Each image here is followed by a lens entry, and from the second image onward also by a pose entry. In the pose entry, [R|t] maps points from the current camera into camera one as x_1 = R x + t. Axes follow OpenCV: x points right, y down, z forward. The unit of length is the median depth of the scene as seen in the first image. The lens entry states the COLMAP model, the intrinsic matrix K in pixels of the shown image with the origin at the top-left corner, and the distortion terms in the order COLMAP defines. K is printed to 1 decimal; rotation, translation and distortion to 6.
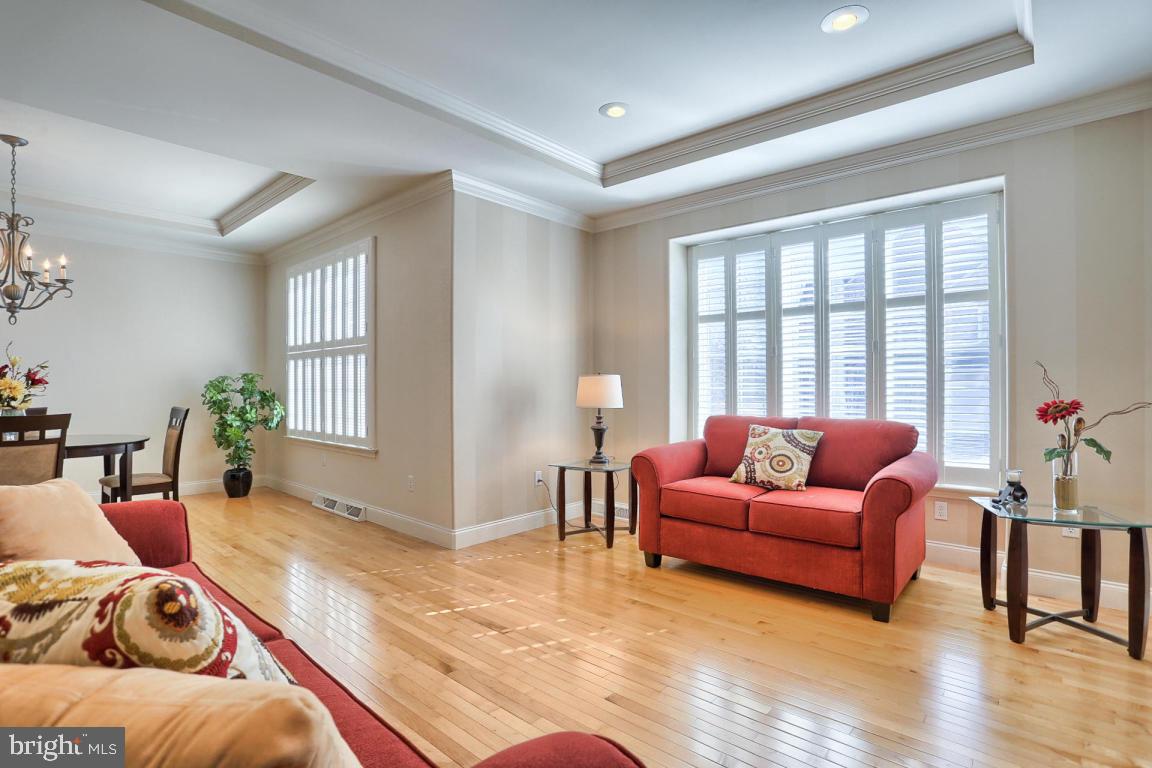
lens RADIAL K [[568.1, 0, 570.8], [0, 568.1, 385.0], [0, 0, 1]] dist [-0.037770, -0.000656]
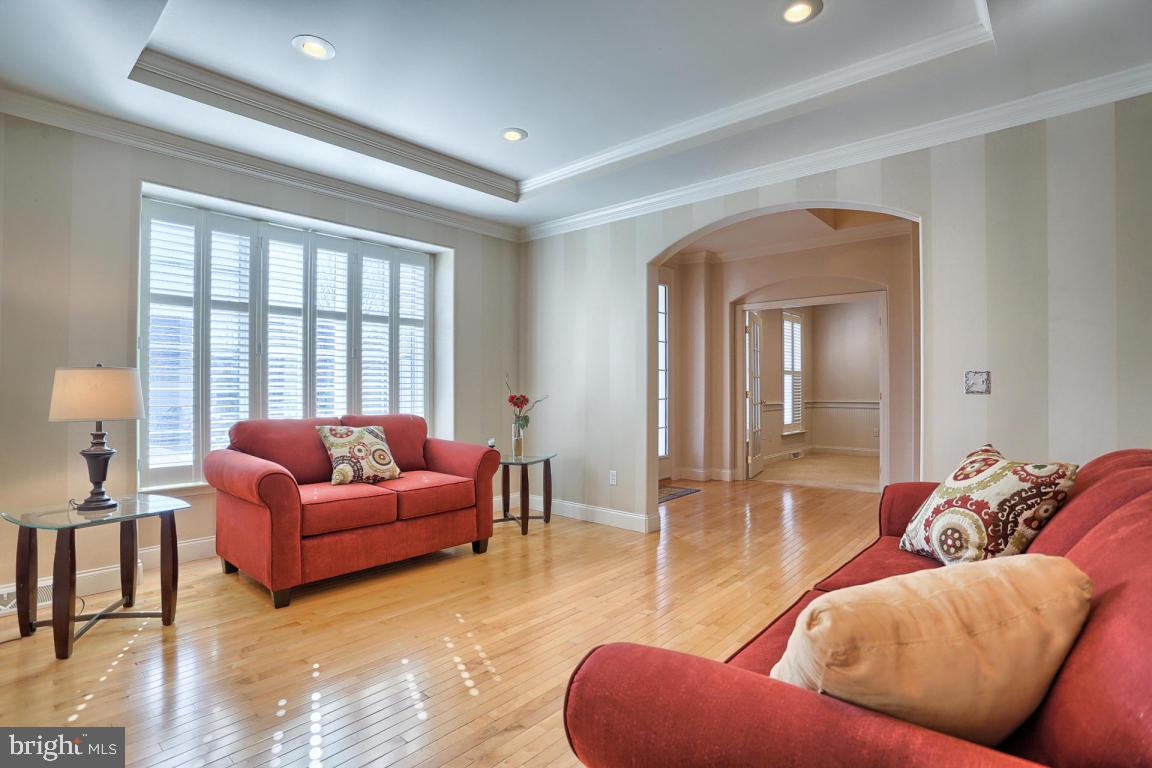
lens RADIAL K [[568.1, 0, 570.8], [0, 568.1, 385.0], [0, 0, 1]] dist [-0.037770, -0.000656]
pose [[0.005152, 0.010323, 0.999933, -0.558909], [-0.003646, 0.999940, -0.010304, 0.006761], [-0.999980, -0.003592, 0.005190, 0.485179]]
